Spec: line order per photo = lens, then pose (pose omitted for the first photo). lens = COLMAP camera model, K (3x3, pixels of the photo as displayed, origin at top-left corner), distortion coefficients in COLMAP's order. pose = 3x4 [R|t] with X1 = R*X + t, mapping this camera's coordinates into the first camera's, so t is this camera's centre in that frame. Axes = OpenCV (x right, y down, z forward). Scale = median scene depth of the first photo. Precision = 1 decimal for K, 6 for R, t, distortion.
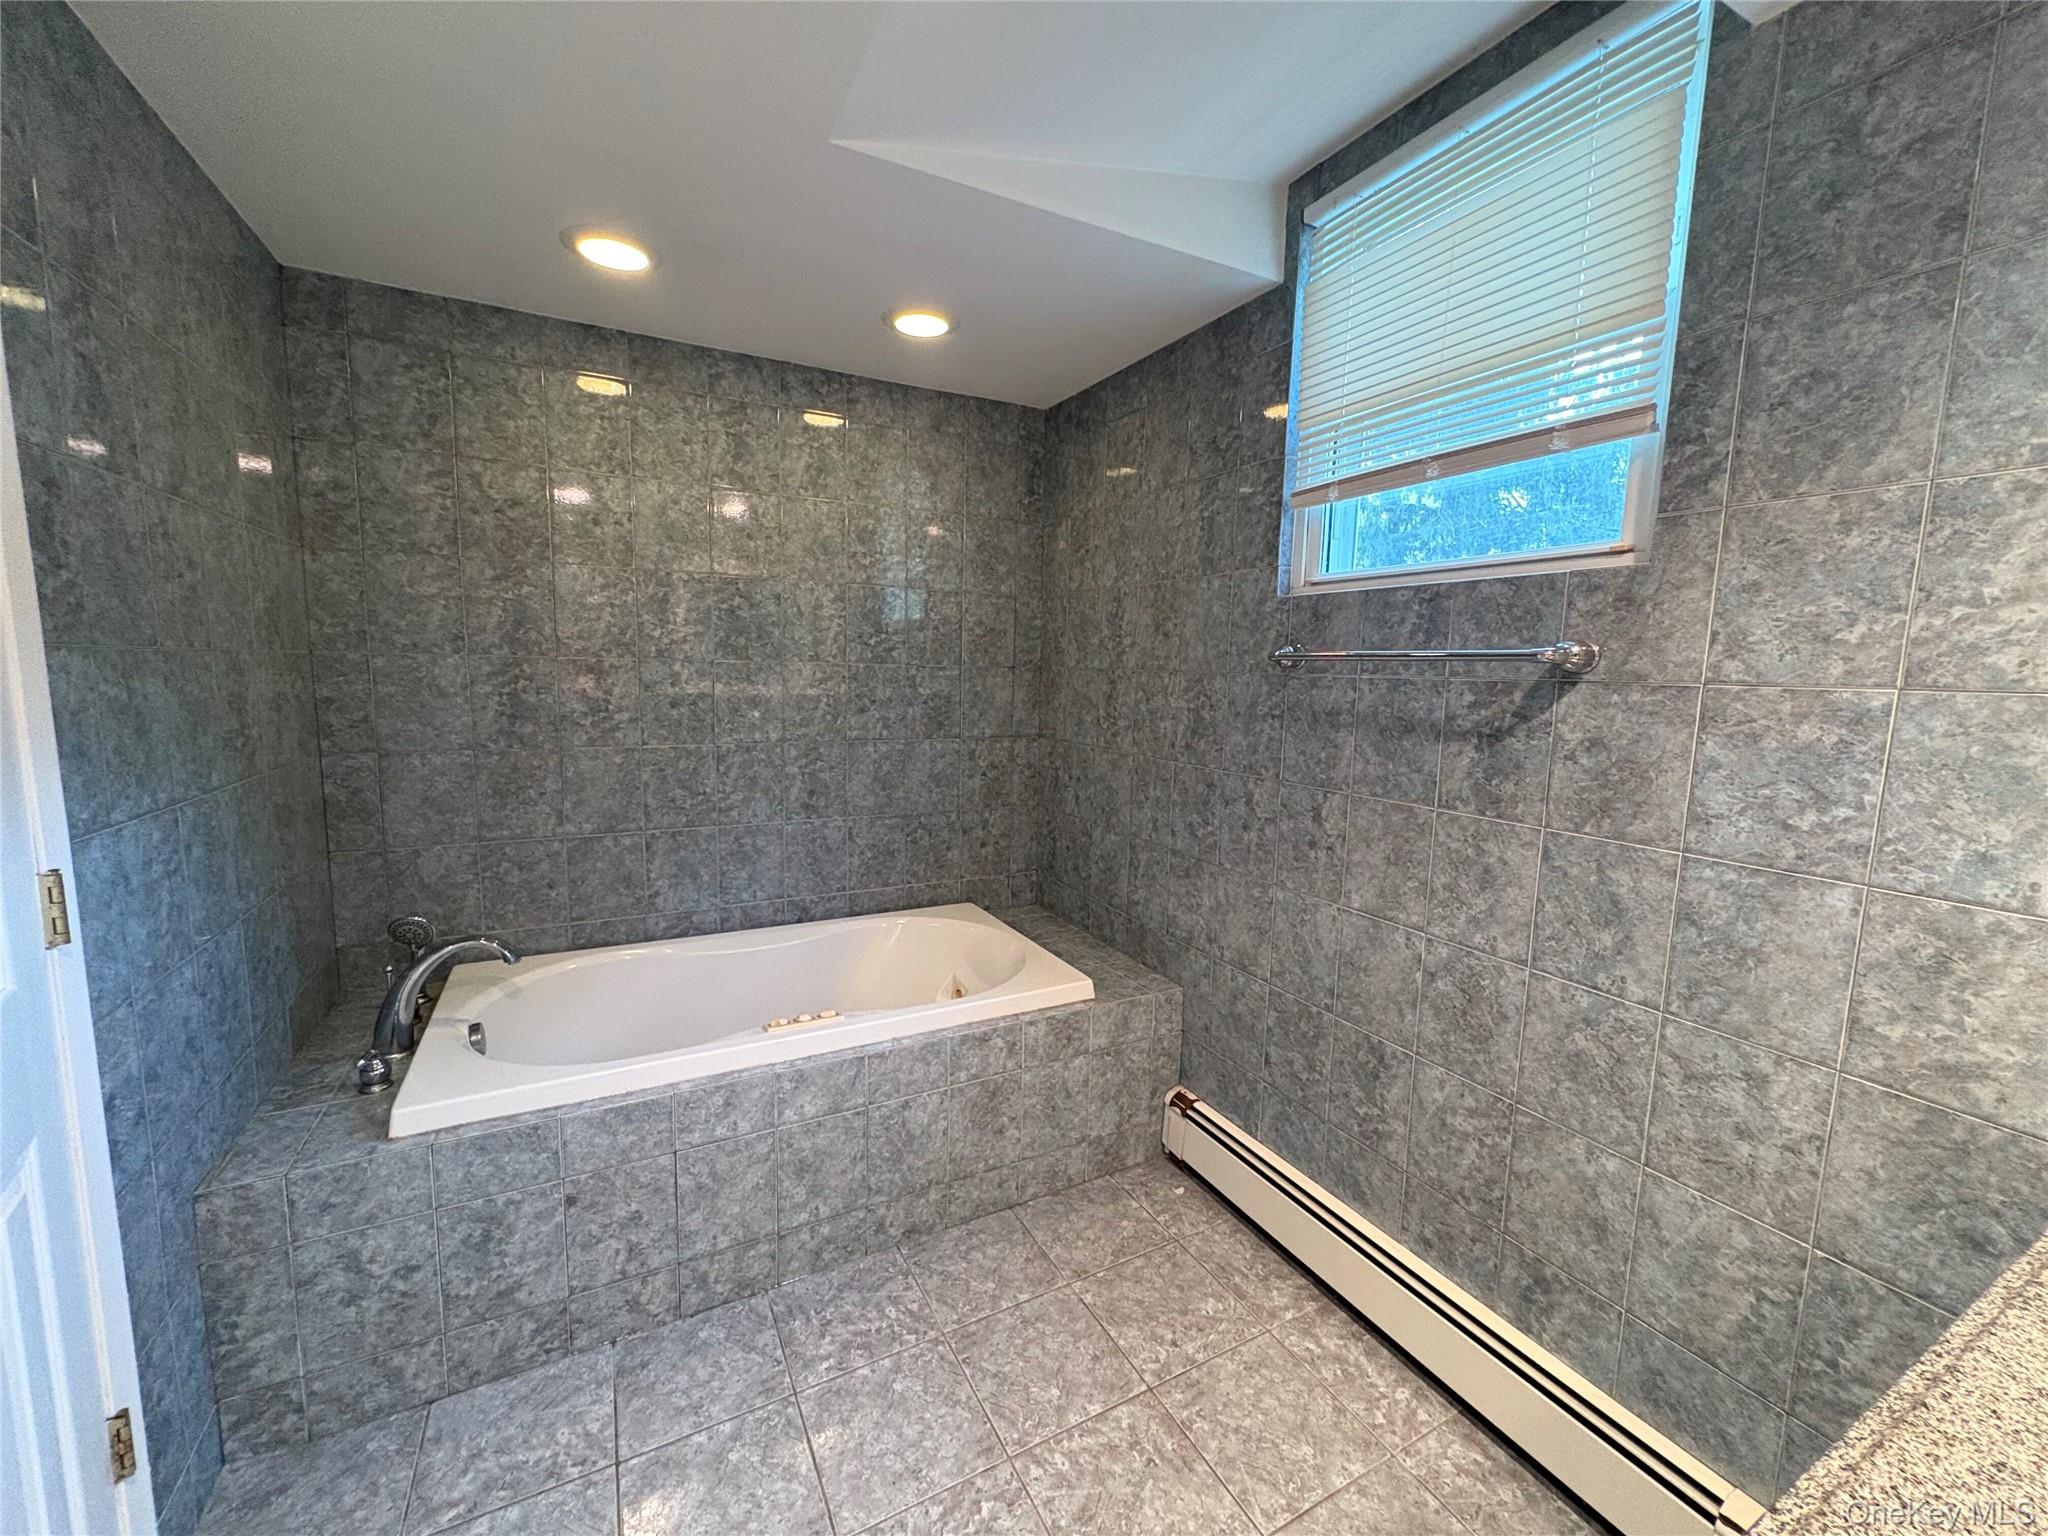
lens RADIAL K [[811.6, 0, 1024.0], [0, 811.6, 768.0], [0, 0, 1]] dist [-0.000057, -0.000015]
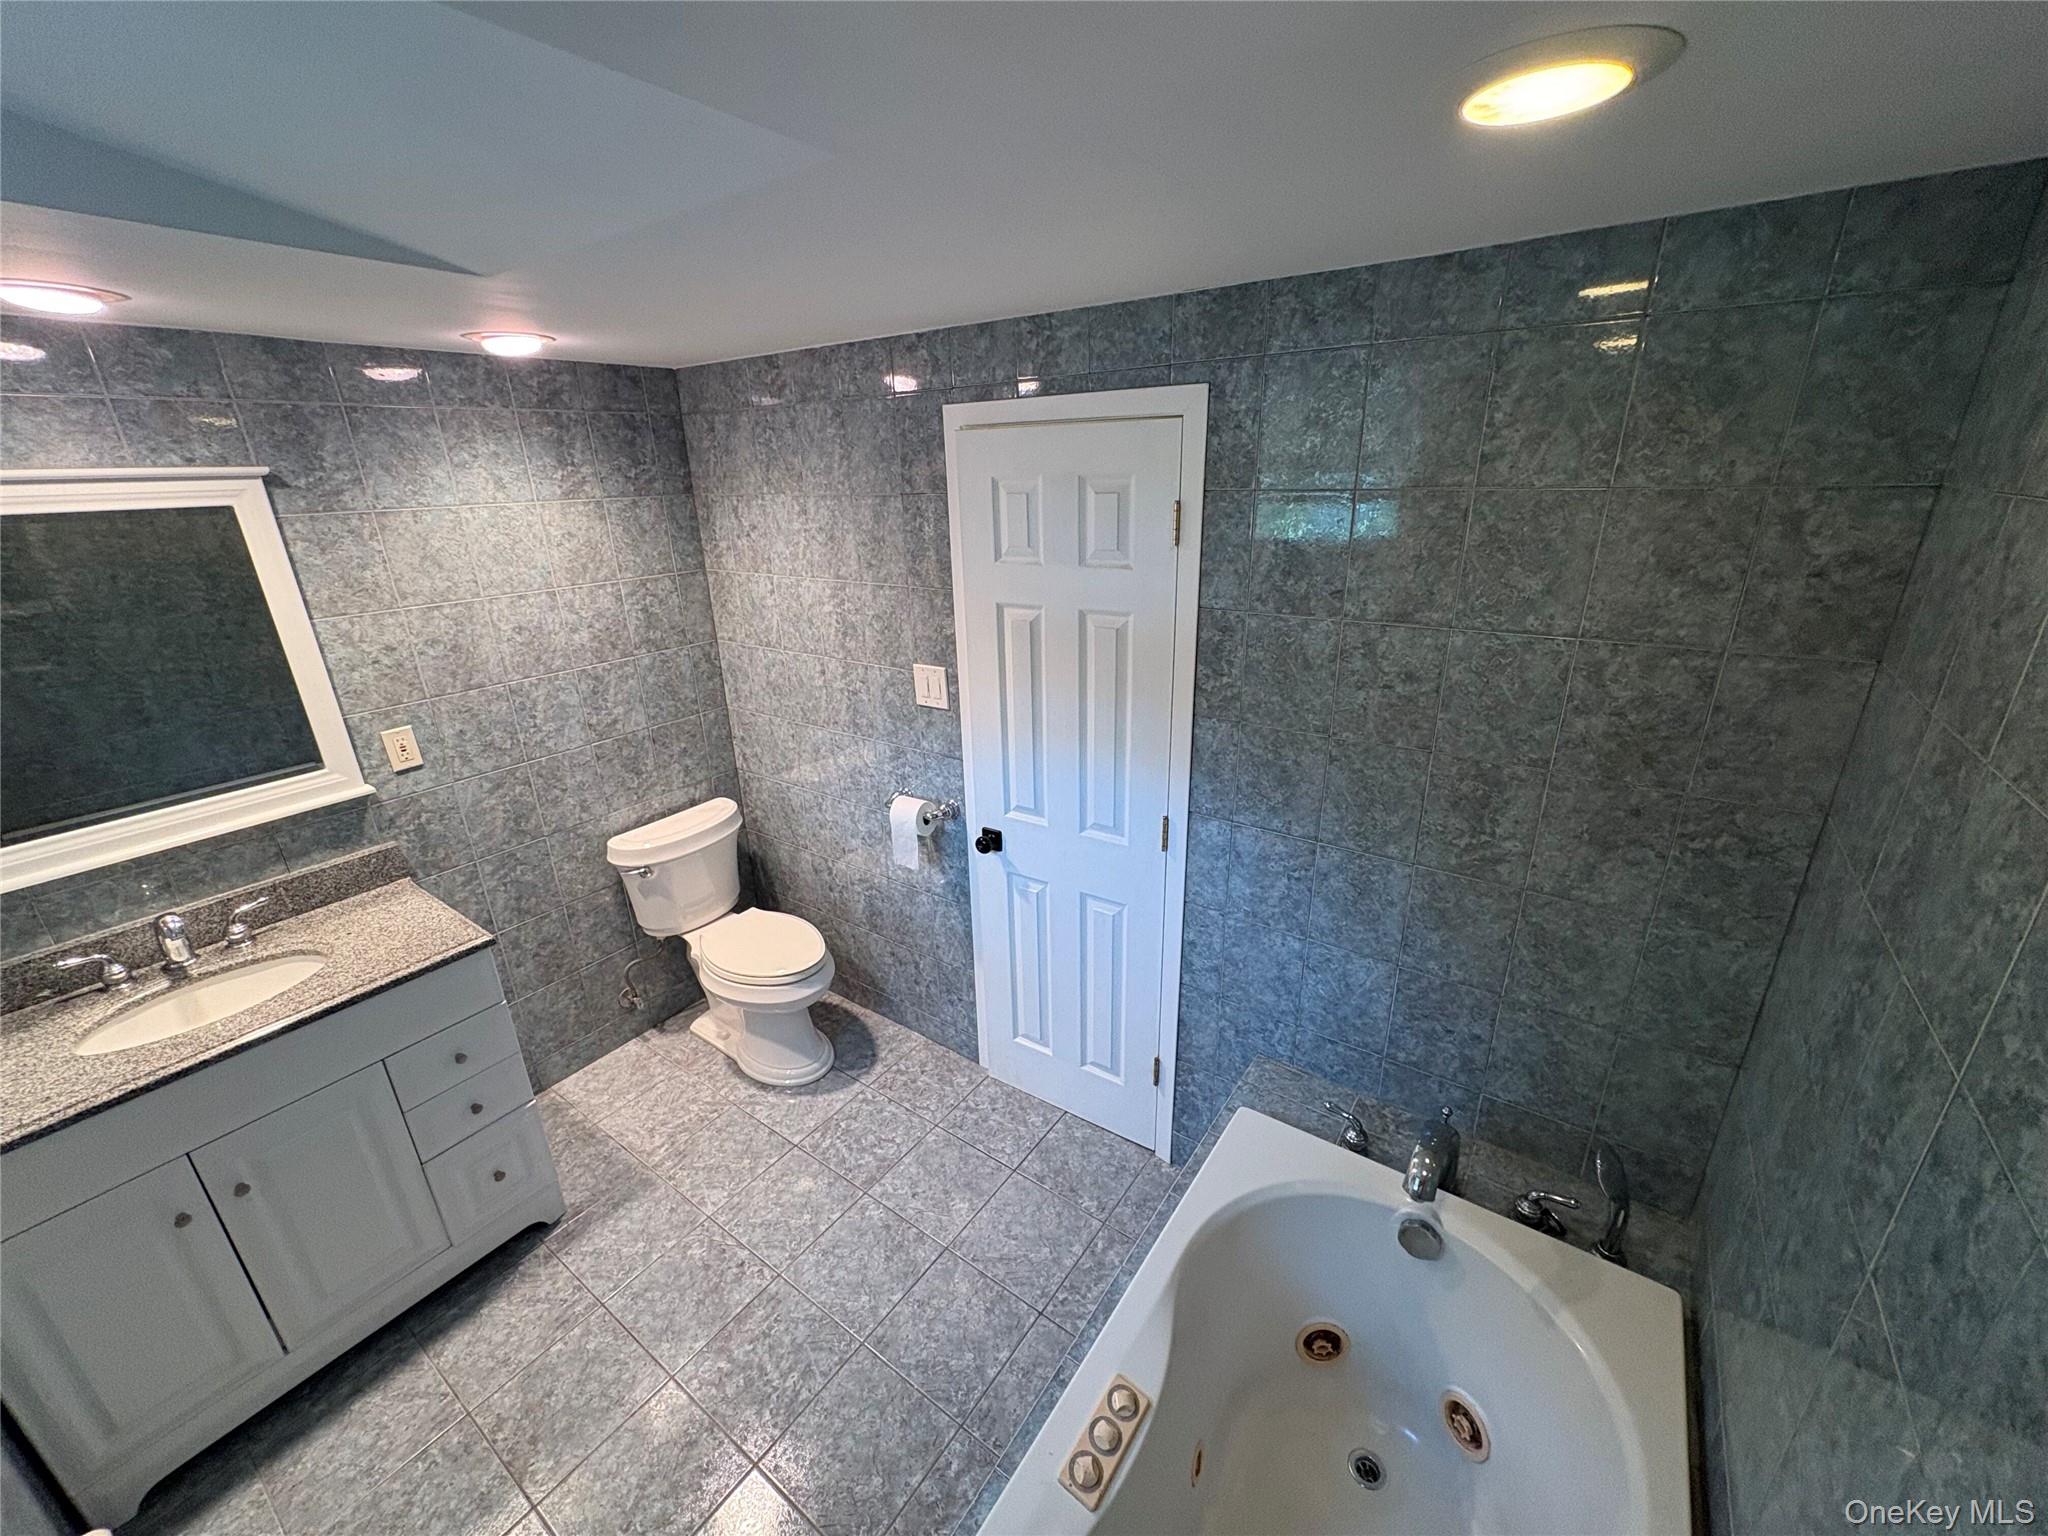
lens RADIAL K [[811.6, 0, 1024.0], [0, 811.6, 768.0], [0, 0, 1]] dist [-0.000057, -0.000015]
pose [[-0.895026, 0.157047, -0.417450, -0.032921], [-0.048856, 0.895805, 0.441755, -0.593797], [0.443330, 0.415777, -0.794096, 1.652503]]
